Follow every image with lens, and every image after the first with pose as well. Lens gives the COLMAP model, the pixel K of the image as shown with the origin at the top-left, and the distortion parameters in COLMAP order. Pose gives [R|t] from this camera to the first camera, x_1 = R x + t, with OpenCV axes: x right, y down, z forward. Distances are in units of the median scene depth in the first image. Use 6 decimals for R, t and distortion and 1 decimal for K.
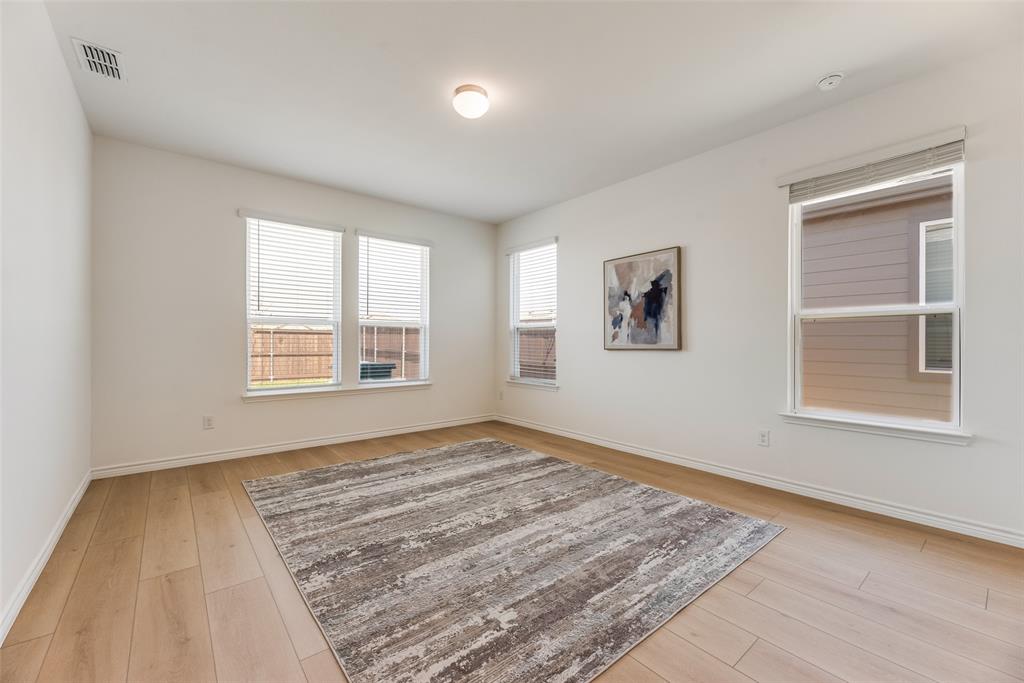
lens RADIAL K [[412.0, 0, 512.7], [0, 412.0, 346.2], [0, 0, 1]] dist [0.001801, -0.000141]
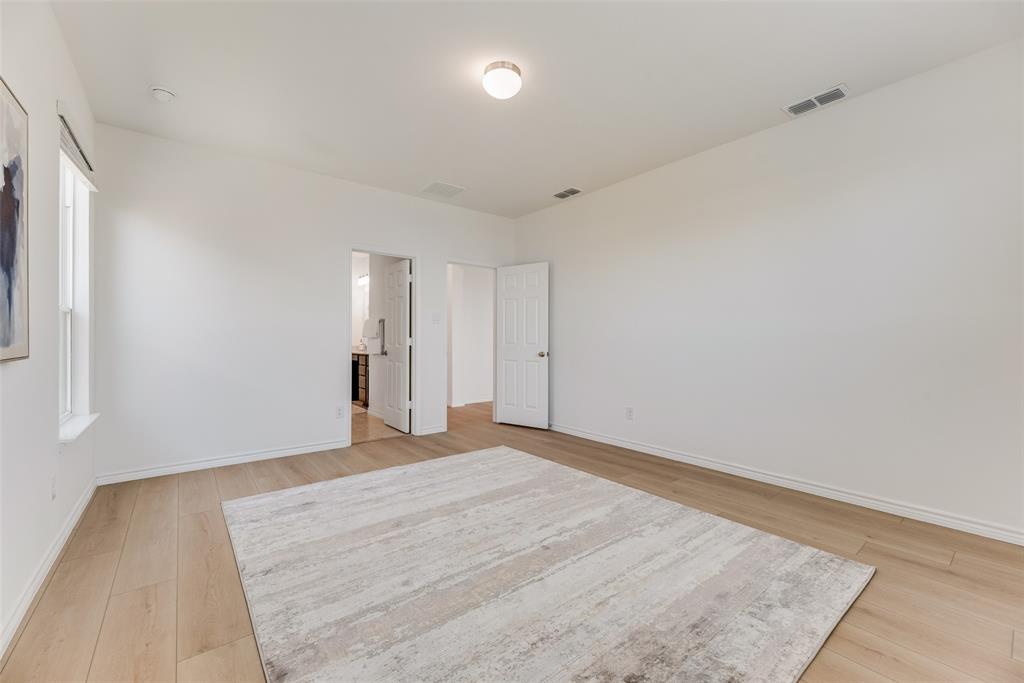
lens RADIAL K [[412.0, 0, 512.7], [0, 412.0, 346.2], [0, 0, 1]] dist [0.001801, -0.000141]
pose [[-0.999826, -0.004471, 0.018105, -0.139327], [-0.004011, 0.999671, 0.025336, -0.019896], [-0.018212, 0.025259, -0.999515, 1.873061]]
